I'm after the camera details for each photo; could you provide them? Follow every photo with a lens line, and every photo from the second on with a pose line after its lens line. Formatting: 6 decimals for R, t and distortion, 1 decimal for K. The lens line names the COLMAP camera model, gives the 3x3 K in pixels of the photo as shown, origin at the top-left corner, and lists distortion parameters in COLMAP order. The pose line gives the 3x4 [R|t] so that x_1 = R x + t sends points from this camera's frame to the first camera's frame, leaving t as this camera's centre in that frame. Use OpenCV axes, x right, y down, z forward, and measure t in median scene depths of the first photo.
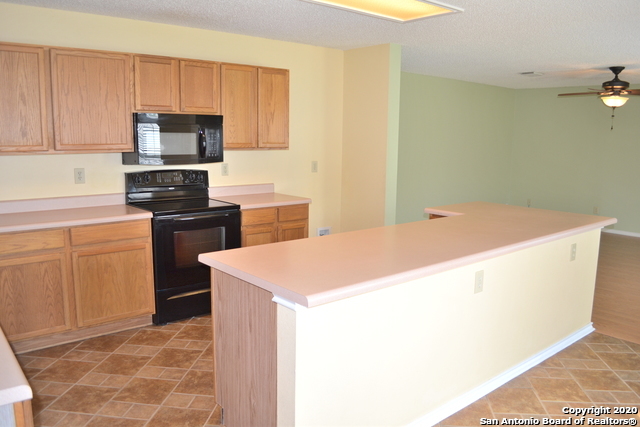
lens RADIAL K [[509.8, 0, 320.8], [0, 509.8, 218.5], [0, 0, 1]] dist [-0.080128, 0.004828]
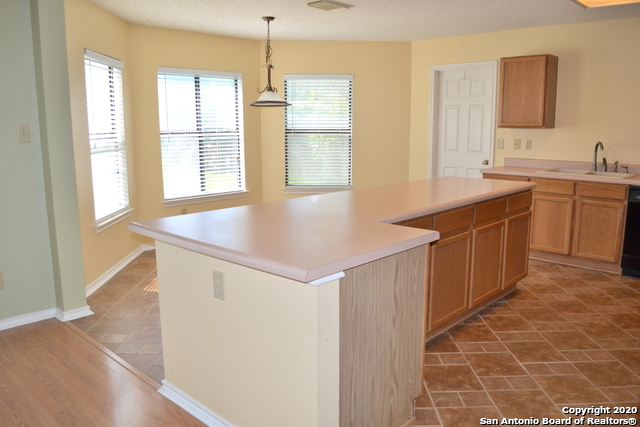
lens RADIAL K [[509.8, 0, 326.0], [0, 509.8, 211.4], [0, 0, 1]] dist [-0.080128, 0.004828]
pose [[-0.991815, 0.002641, -0.127653, 0.397023], [-0.039800, 0.943576, 0.328755, -0.211997], [0.121319, 0.331145, -0.935748, 1.515301]]
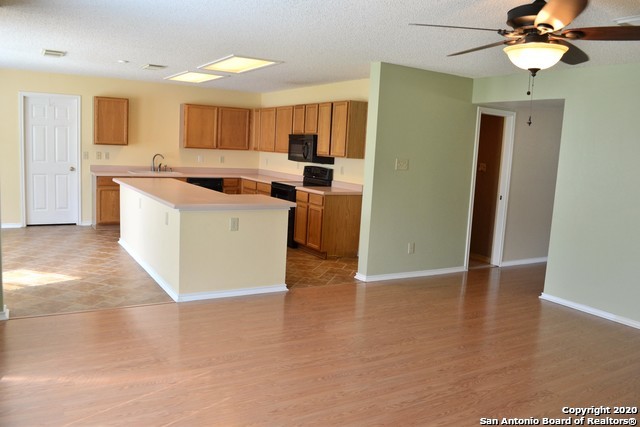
lens RADIAL K [[509.8, 0, 322.5], [0, 509.8, 216.3], [0, 0, 1]] dist [-0.080128, 0.004828]
pose [[-0.147395, 0.104542, -0.983537, 1.575422], [-0.223419, 0.965178, 0.136072, -0.189432], [0.963514, 0.239797, -0.118906, 1.376611]]
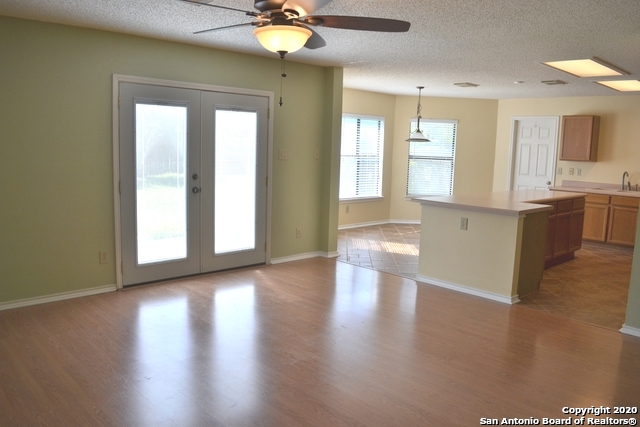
lens RADIAL K [[509.8, 0, 320.8], [0, 509.8, 215.5], [0, 0, 1]] dist [-0.080128, 0.004828]
pose [[-0.996538, -0.041864, -0.071828, 0.889712], [-0.061510, 0.952508, 0.298237, -0.336692], [0.055932, 0.301623, -0.951785, 2.213606]]
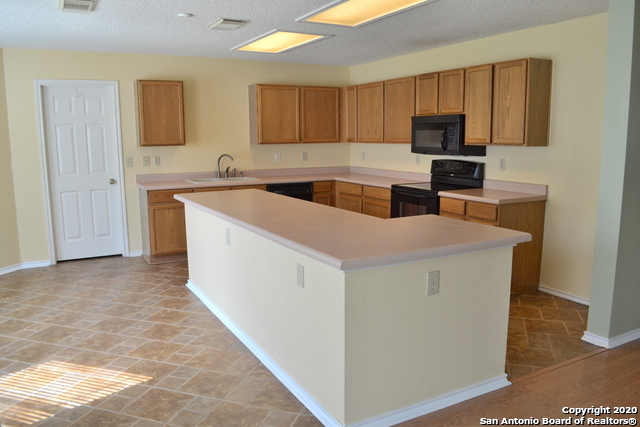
lens RADIAL K [[509.8, 0, 323.0], [0, 509.8, 216.9], [0, 0, 1]] dist [-0.080128, 0.004828]
pose [[-0.197587, 0.135356, -0.970895, 1.070751], [-0.164201, 0.971858, 0.168907, -0.127852], [0.966435, 0.192796, -0.169801, 1.002150]]
